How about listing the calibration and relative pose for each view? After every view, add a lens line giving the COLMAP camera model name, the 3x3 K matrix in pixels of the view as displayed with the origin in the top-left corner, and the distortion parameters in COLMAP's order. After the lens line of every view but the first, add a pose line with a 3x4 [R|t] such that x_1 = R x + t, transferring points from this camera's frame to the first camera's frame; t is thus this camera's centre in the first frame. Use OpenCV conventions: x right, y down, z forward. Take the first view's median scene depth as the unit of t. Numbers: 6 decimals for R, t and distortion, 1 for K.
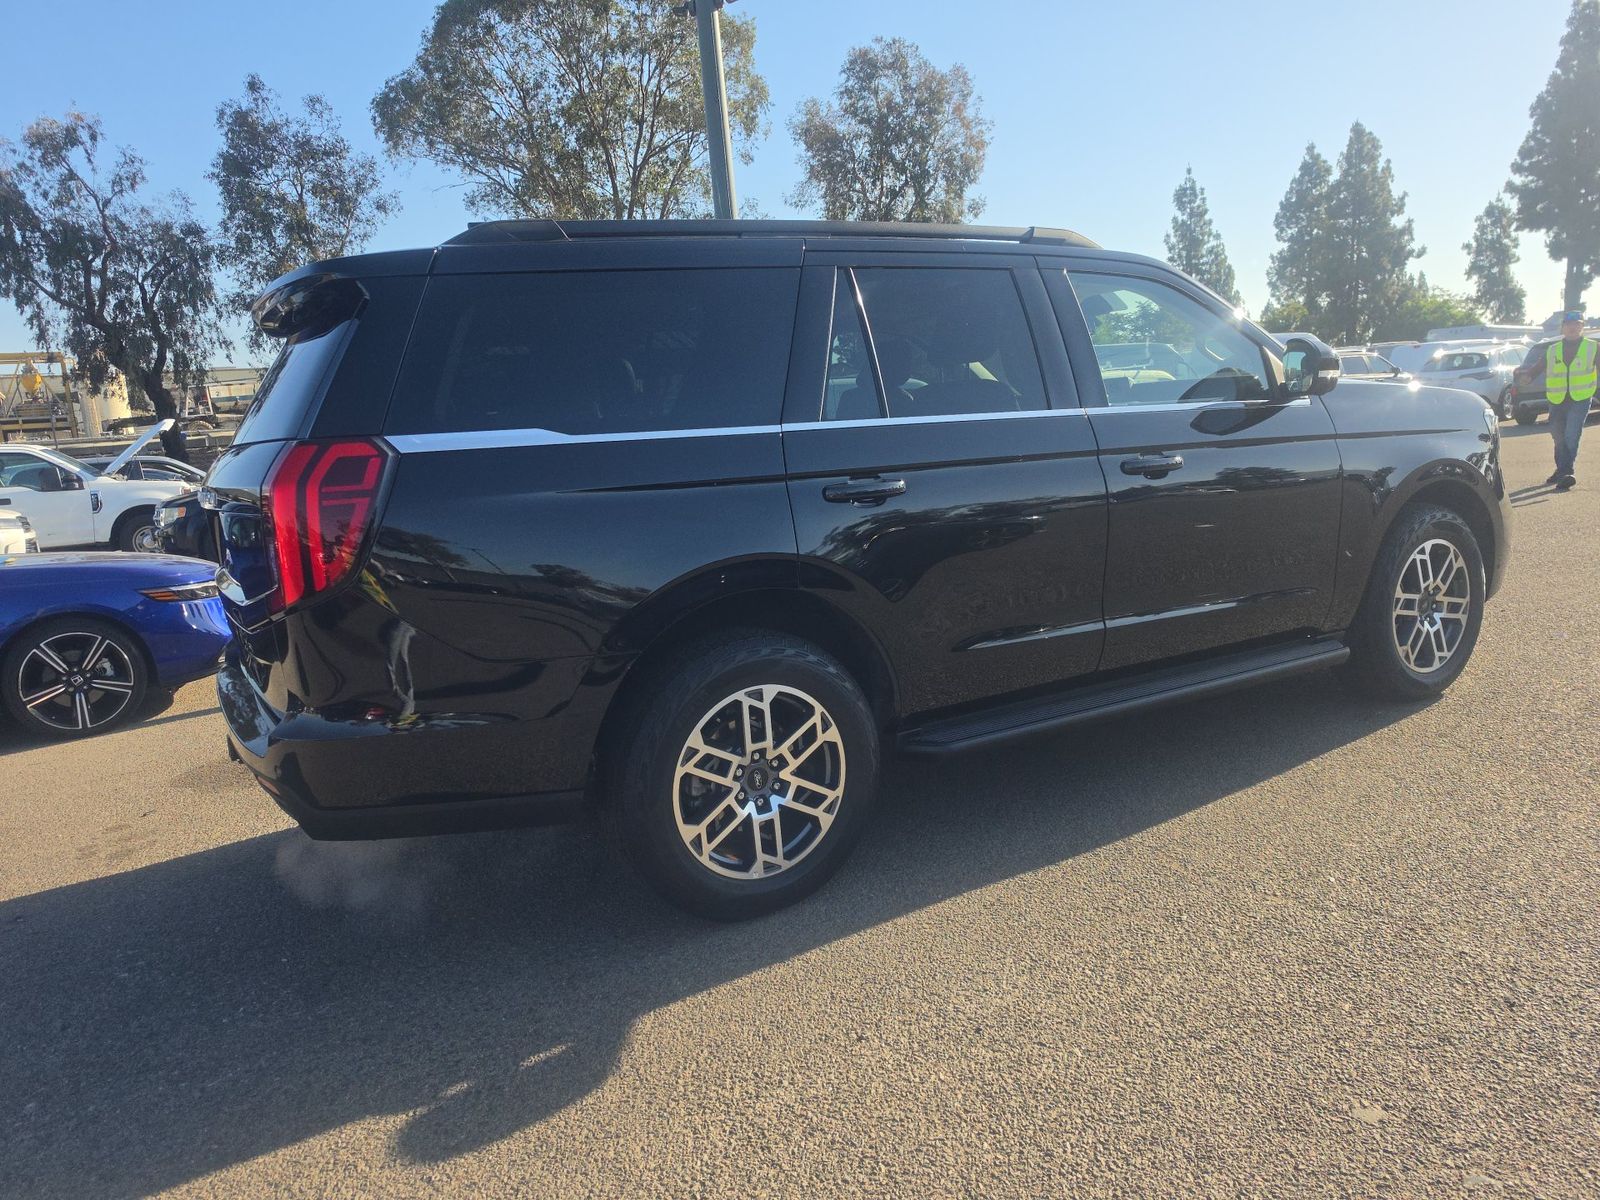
lens RADIAL K [[1105.9, 0, 776.6], [0, 1105.9, 609.8], [0, 0, 1]] dist [-0.003482, -0.004189]
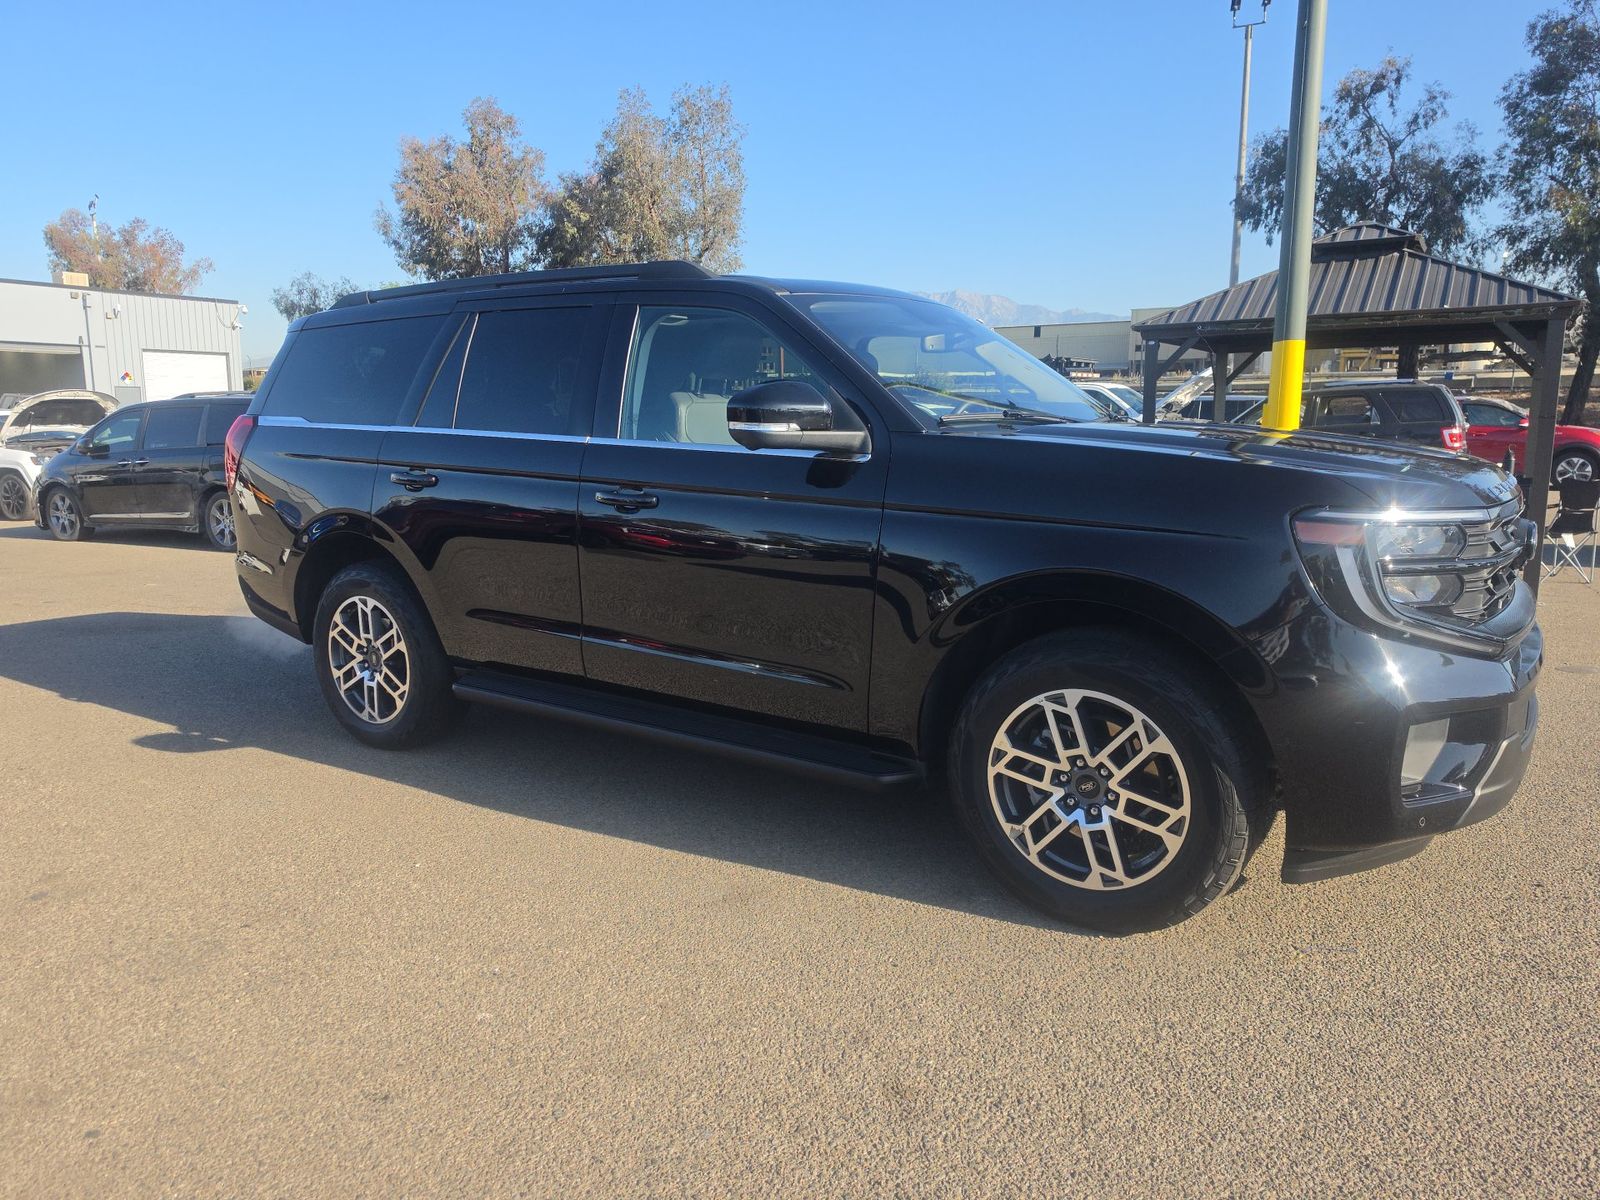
lens RADIAL K [[1105.9, 0, 799.8], [0, 1105.9, 603.5], [0, 0, 1]] dist [-0.003482, -0.004189]
pose [[0.441269, 0.225215, -0.868654, 0.098637], [-0.176773, 0.970843, 0.161910, -0.017222], [0.879791, 0.082109, 0.468215, 0.050617]]
